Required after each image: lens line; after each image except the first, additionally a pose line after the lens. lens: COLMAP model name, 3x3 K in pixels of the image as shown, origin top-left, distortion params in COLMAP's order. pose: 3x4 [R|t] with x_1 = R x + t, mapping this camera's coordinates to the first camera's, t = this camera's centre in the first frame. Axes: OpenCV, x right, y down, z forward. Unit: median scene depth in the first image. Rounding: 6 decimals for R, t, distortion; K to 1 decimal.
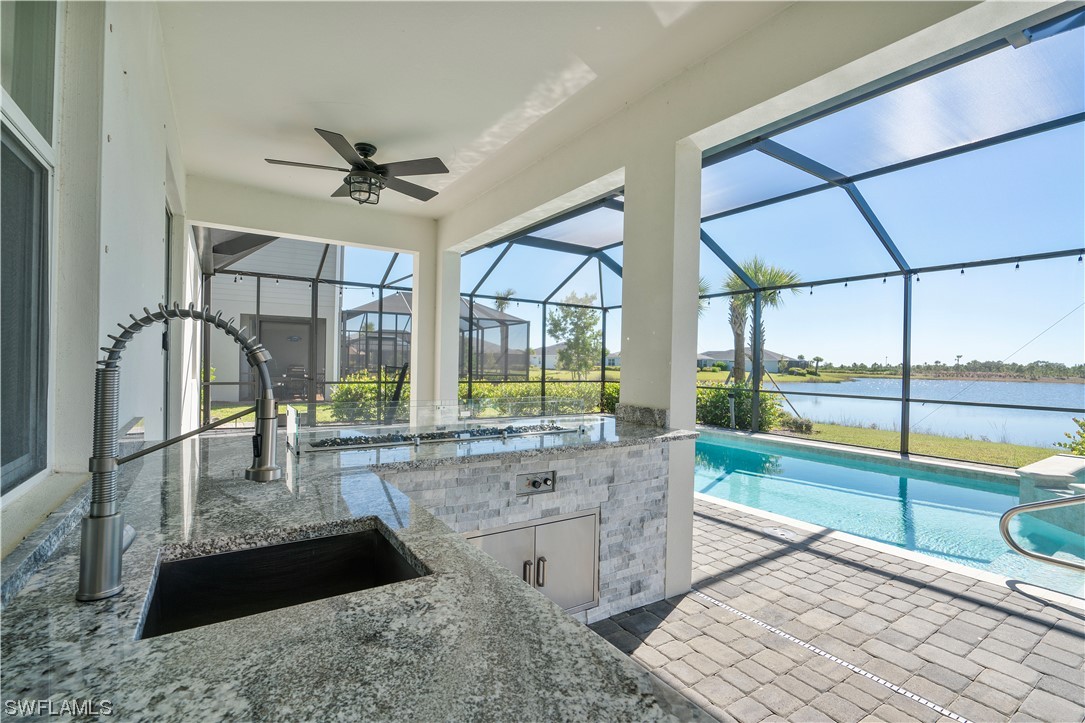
lens RADIAL K [[497.2, 0, 546.1], [0, 497.2, 366.5], [0, 0, 1]] dist [-0.013026, 0.002060]
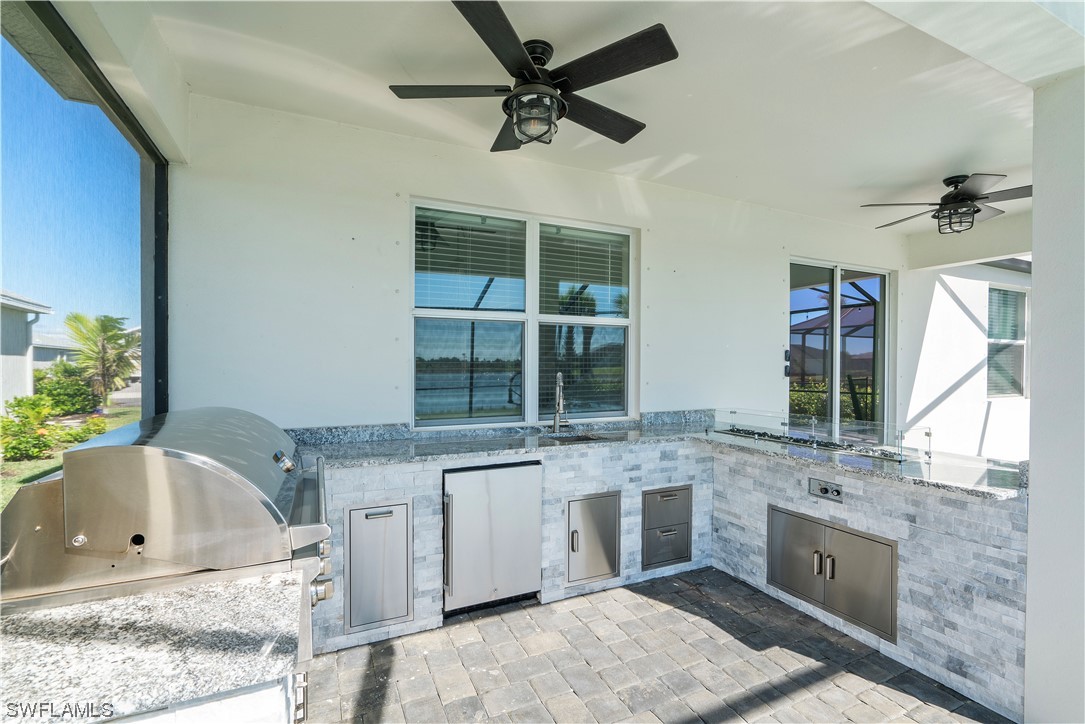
lens RADIAL K [[493.9, 0, 543.6], [0, 493.9, 369.8], [0, 0, 1]] dist [-0.003864, 0.001072]
pose [[-0.137053, -0.009522, -0.990518, 0.381004], [-0.015022, 0.999859, -0.007533, -0.010909], [0.990450, 0.013847, -0.137177, 0.147808]]
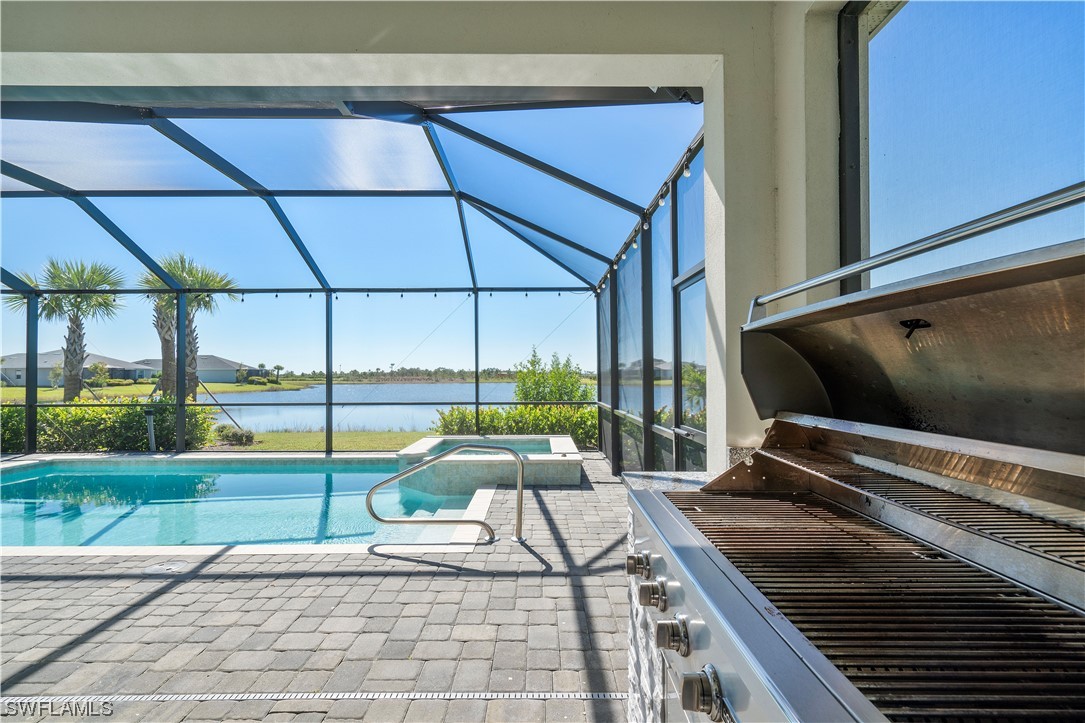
lens RADIAL K [[493.9, 0, 542.4], [0, 493.9, 368.4], [0, 0, 1]] dist [-0.003864, 0.001072]
pose [[0.548584, -0.009712, 0.836039, 0.057206], [0.021053, 0.999776, -0.002200, -0.000703], [-0.835831, 0.018808, 0.548665, -0.022167]]
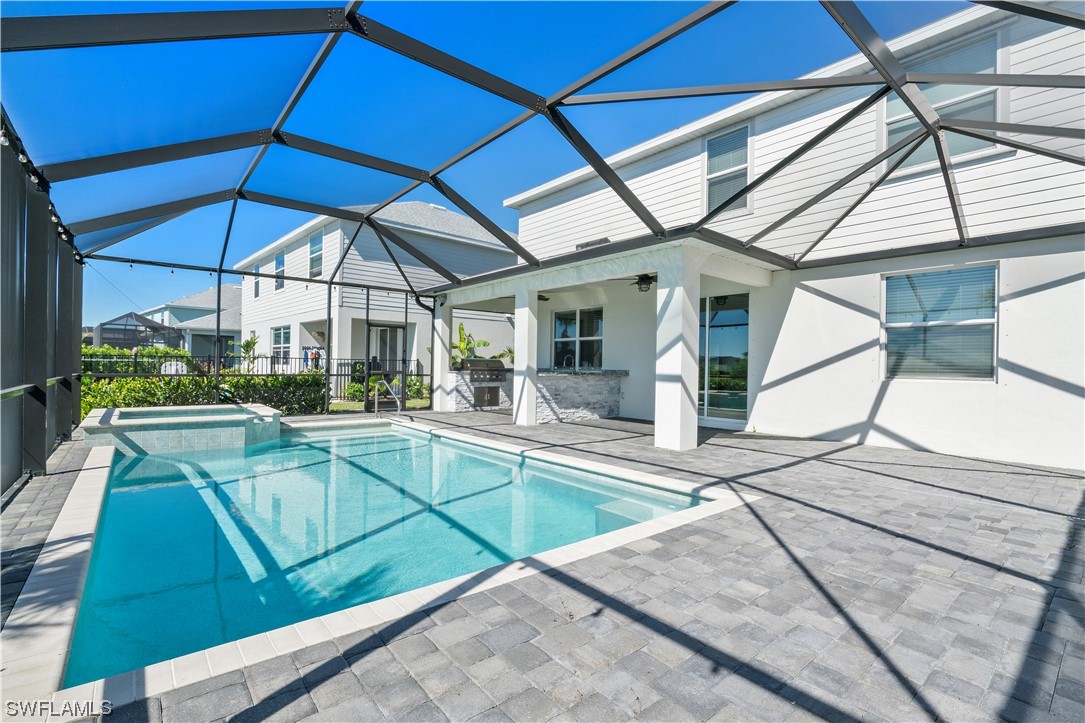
lens RADIAL K [[501.1, 0, 553.3], [0, 501.1, 364.9], [0, 0, 1]] dist [-0.016032, 0.002724]
pose [[-0.992429, -0.034303, -0.117930, 0.170927], [-0.035098, 0.999373, 0.004667, 0.015157], [0.117696, 0.008771, -0.993011, 1.689809]]
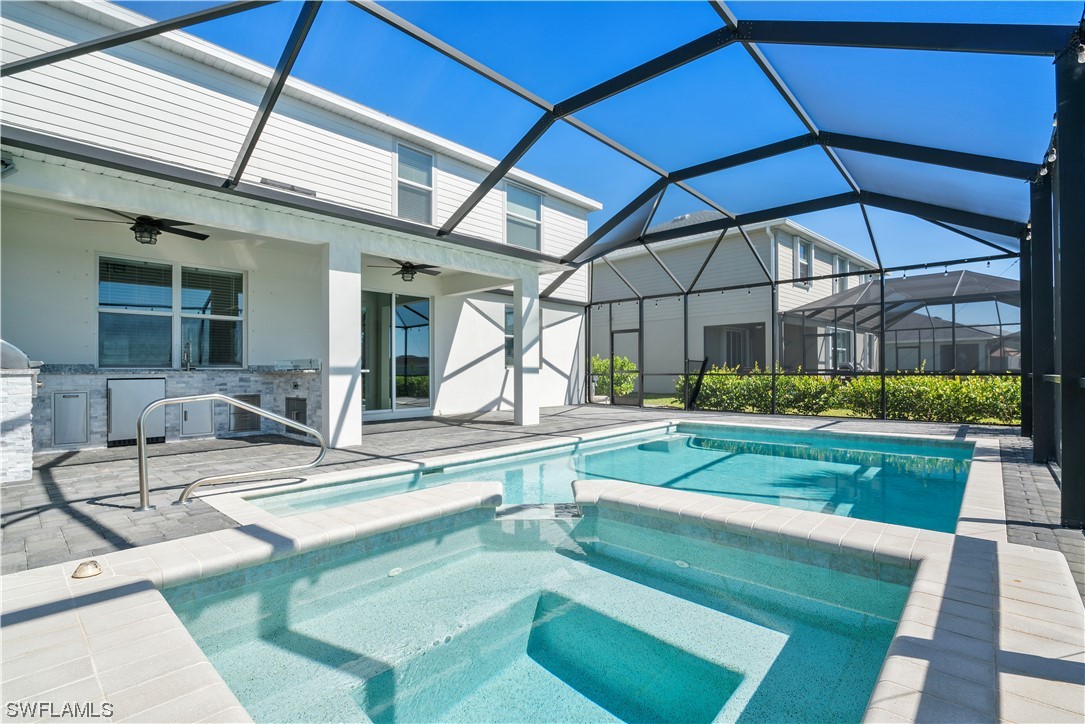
lens RADIAL K [[502.8, 0, 545.9], [0, 502.8, 368.5], [0, 0, 1]] dist [-0.029685, 0.007773]
pose [[0.246558, -0.026811, -0.968757, 1.005164], [0.003526, 0.999635, -0.026768, 0.067367], [0.969122, 0.003184, 0.246562, 0.529204]]
